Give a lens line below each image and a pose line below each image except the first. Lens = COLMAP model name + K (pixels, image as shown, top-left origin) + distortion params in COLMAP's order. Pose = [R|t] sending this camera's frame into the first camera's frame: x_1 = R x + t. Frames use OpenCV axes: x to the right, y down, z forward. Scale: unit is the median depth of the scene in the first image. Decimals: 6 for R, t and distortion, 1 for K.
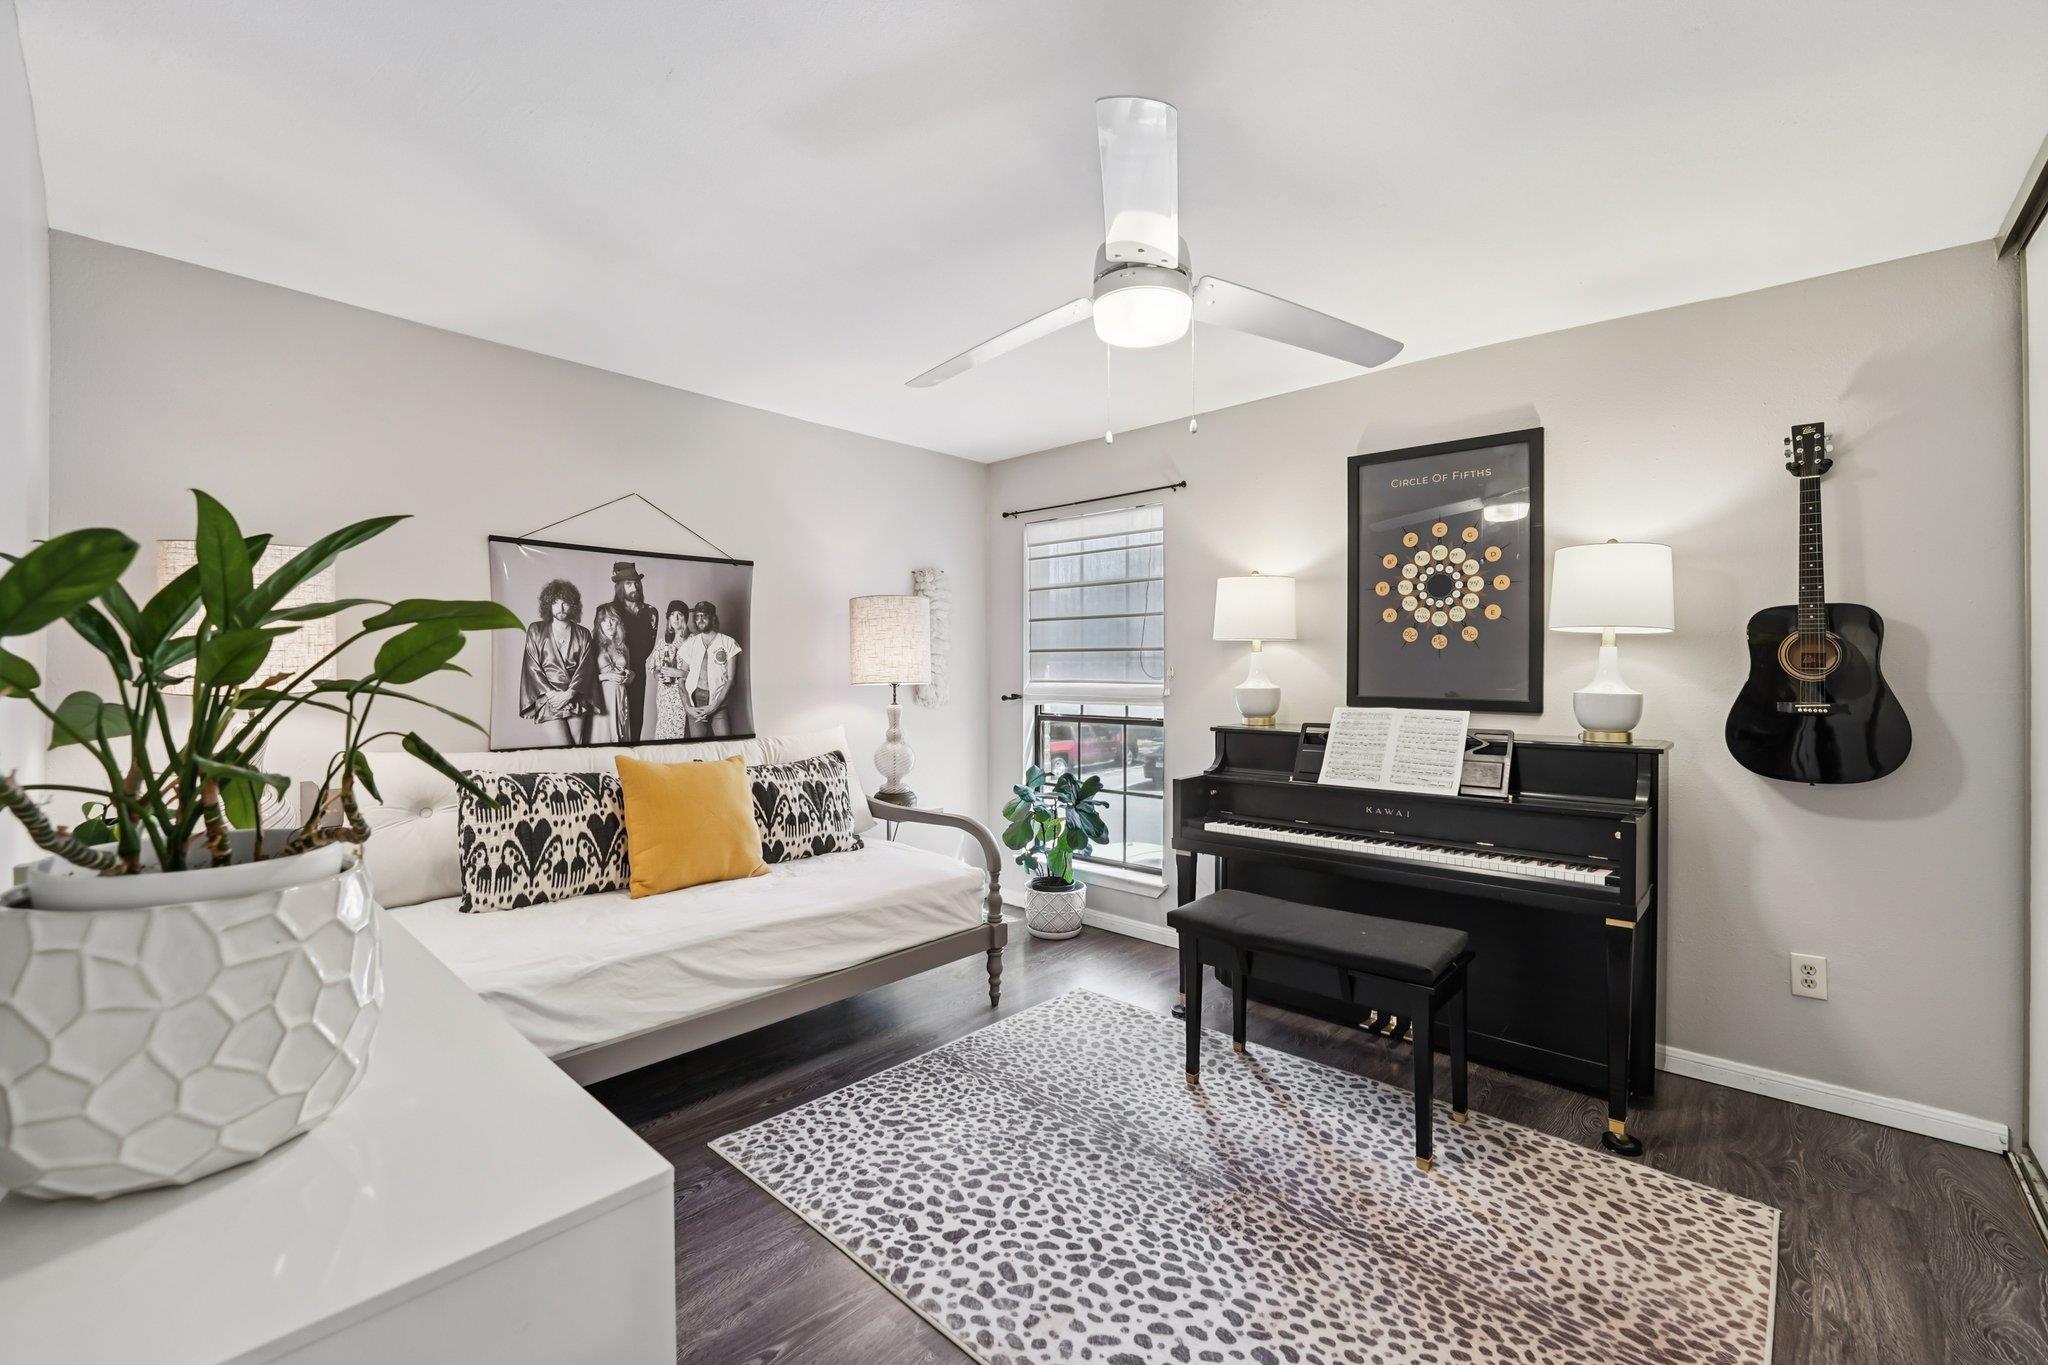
lens RADIAL K [[840.8, 0, 1020.3], [0, 840.8, 669.4], [0, 0, 1]] dist [-0.031714, 0.004406]
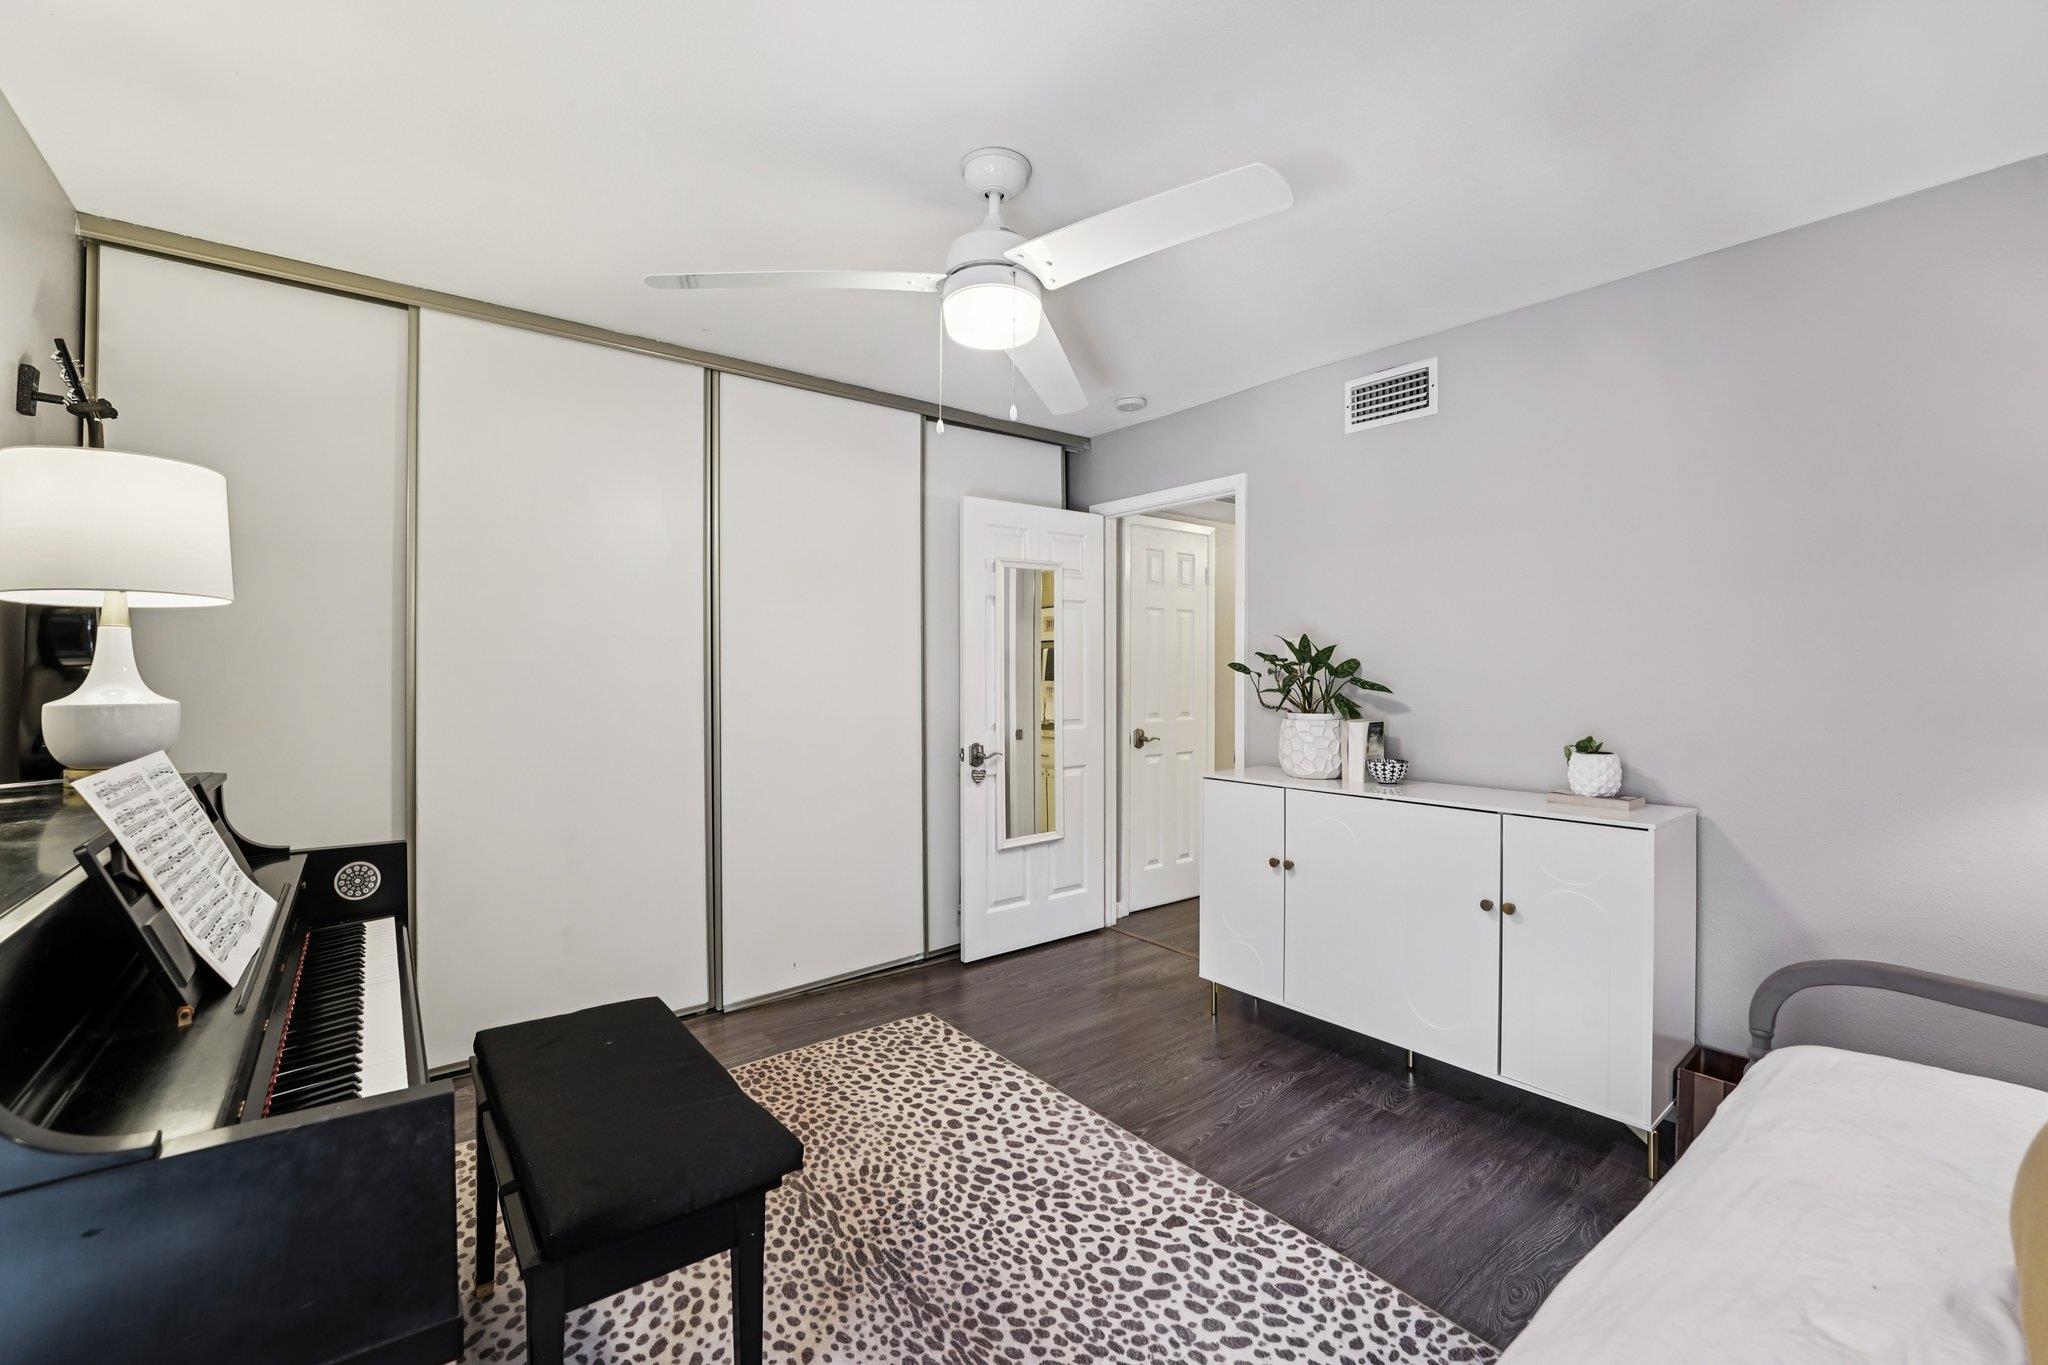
lens RADIAL K [[832.8, 0, 1013.9], [0, 832.8, 683.2], [0, 0, 1]] dist [-0.032511, 0.005068]
pose [[-0.986591, -0.007438, 0.163045, -0.042701], [-0.005212, 0.999887, 0.014079, 0.002242], [-0.163132, 0.013041, -0.986518, 2.031143]]
